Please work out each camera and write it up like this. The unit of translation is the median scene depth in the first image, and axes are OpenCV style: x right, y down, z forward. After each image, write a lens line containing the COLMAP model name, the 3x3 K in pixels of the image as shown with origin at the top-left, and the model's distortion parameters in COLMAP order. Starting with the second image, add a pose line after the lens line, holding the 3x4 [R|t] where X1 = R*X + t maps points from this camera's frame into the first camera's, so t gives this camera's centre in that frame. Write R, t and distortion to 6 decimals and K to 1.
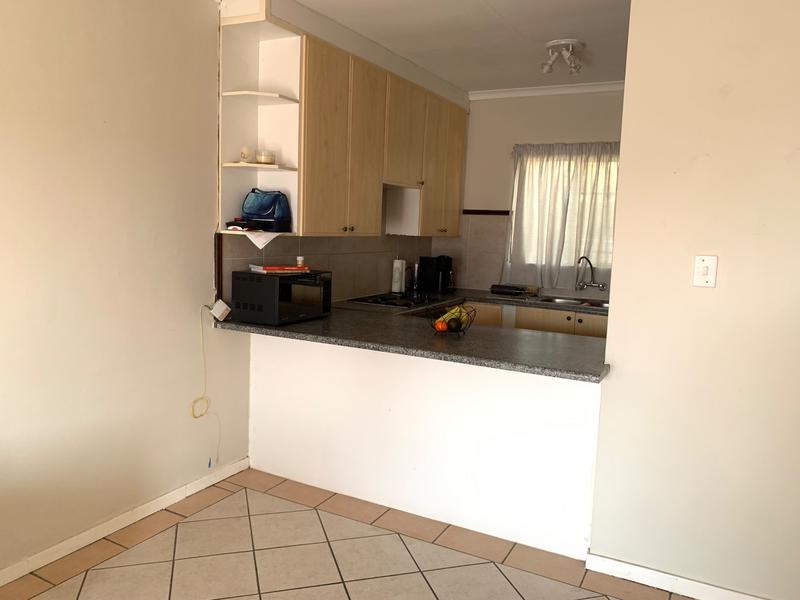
lens RADIAL K [[622.9, 0, 400.0], [0, 622.9, 300.0], [0, 0, 1]] dist [0.078660, -0.002518]
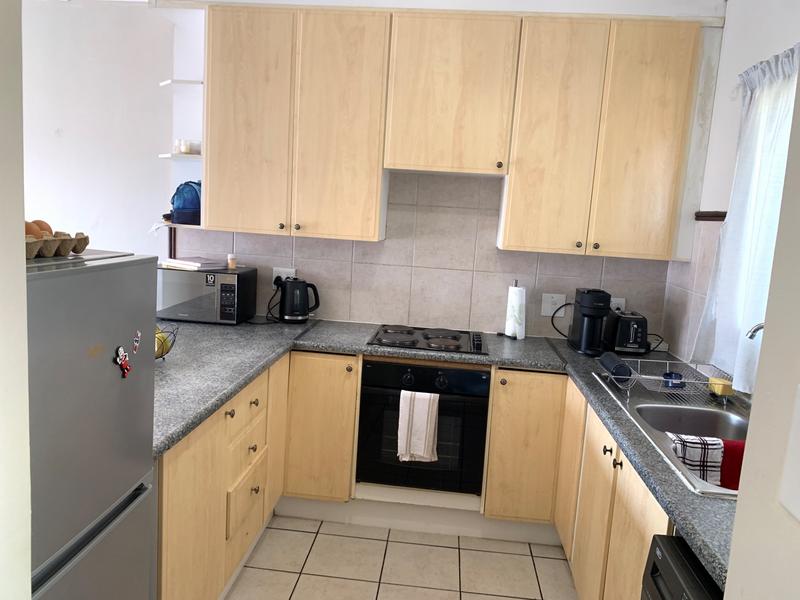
lens RADIAL K [[615.9, 0, 388.6], [0, 615.9, 303.6], [0, 0, 1]] dist [0.083158, -0.001948]
pose [[0.374775, 0.125330, -0.918606, 0.546818], [-0.161633, 0.984479, 0.068374, -0.070195], [0.912918, 0.122852, 0.389216, 0.629087]]
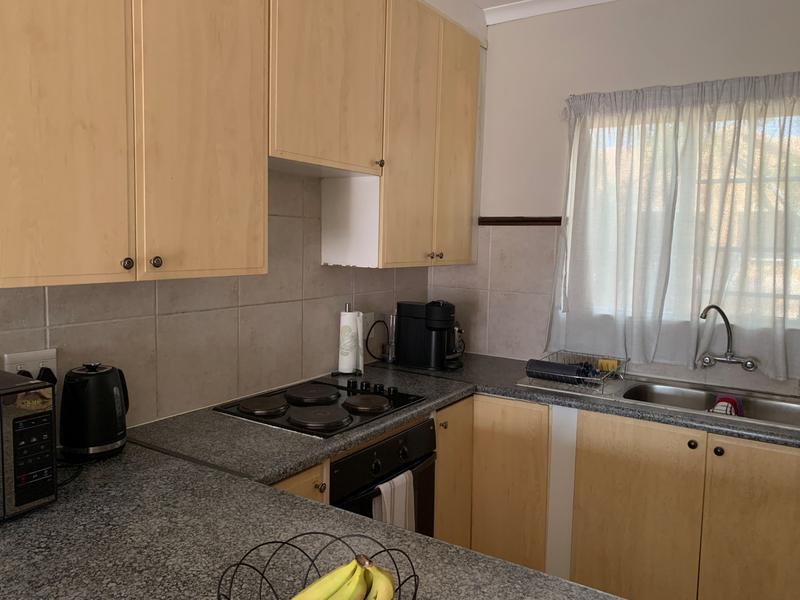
lens RADIAL K [[615.6, 0, 396.2], [0, 615.6, 294.2], [0, 0, 1]] dist [-0.003999, -0.007191]
pose [[0.994943, -0.007153, -0.100185, 0.090058], [0.003726, 0.999403, -0.034353, -0.061518], [0.100371, 0.033806, 0.994376, 0.483358]]
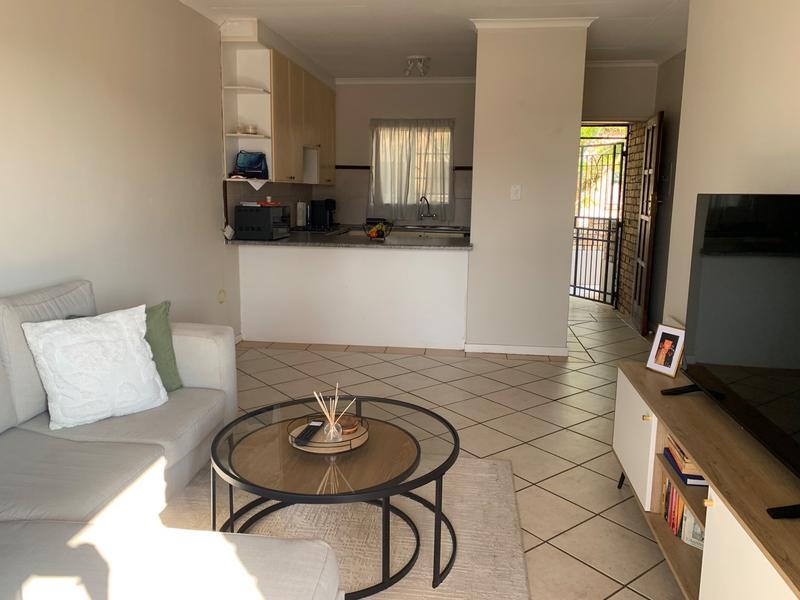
lens RADIAL K [[615.9, 0, 388.6], [0, 615.9, 303.6], [0, 0, 1]] dist [0.083158, -0.001948]
pose [[0.940216, -0.085369, 0.329707, -0.291369], [0.062607, 0.994901, 0.079070, 0.063112], [-0.334776, -0.053700, 0.940766, -0.371873]]
